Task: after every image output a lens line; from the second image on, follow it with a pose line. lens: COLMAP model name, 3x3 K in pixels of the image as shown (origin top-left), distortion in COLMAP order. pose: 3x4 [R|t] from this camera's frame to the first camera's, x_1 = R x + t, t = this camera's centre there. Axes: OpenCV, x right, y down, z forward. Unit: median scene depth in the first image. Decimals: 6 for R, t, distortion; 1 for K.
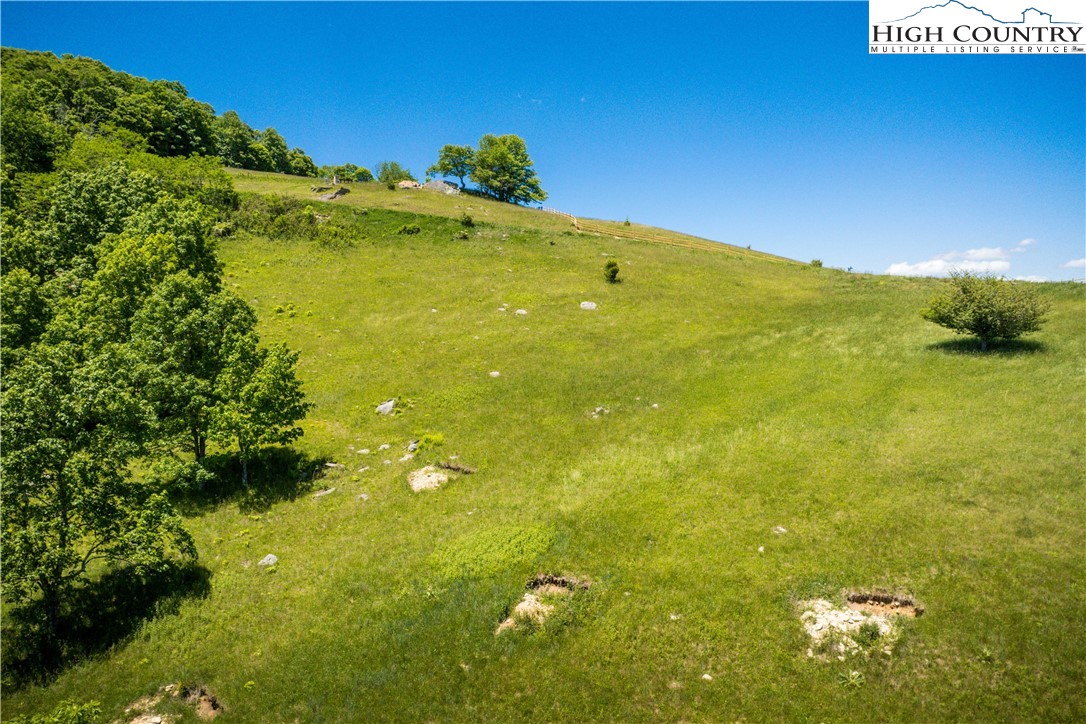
lens RADIAL K [[765.8, 0, 540.2], [0, 765.8, 356.7], [0, 0, 1]] dist [-0.049092, 0.013857]
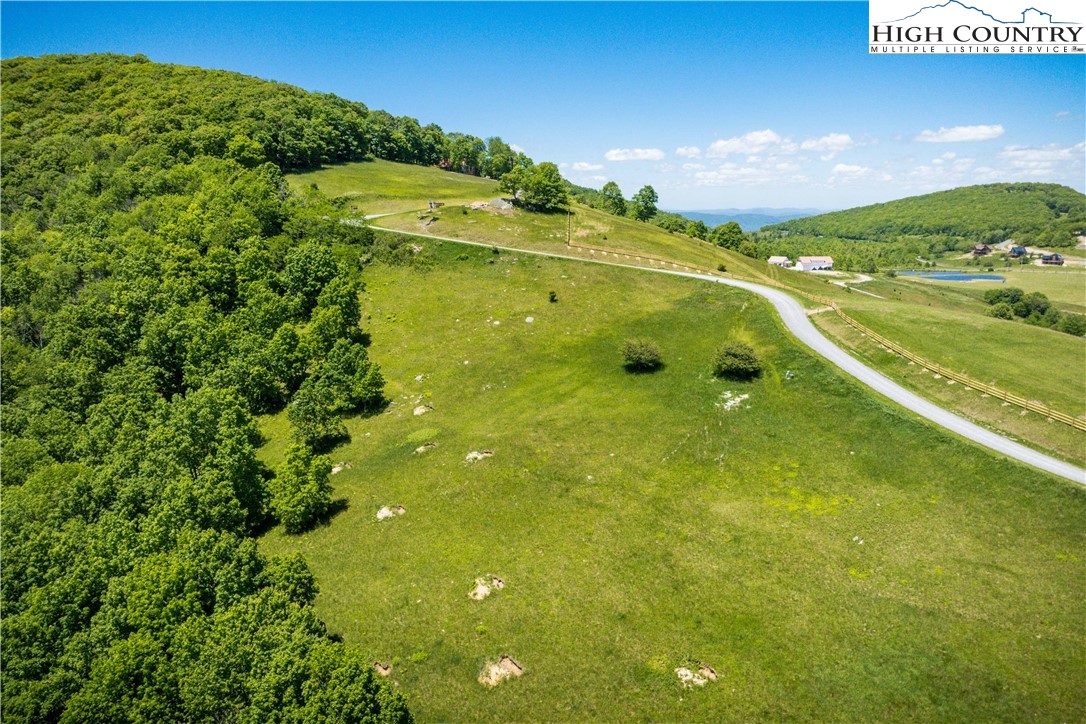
lens RADIAL K [[765.8, 0, 543.4], [0, 765.8, 365.9], [0, 0, 1]] dist [-0.049092, 0.013857]
pose [[0.978881, 0.043914, -0.199657, 0.465935], [-0.008493, 0.984548, 0.174911, -0.275576], [0.204253, -0.169521, 0.964128, -0.902782]]
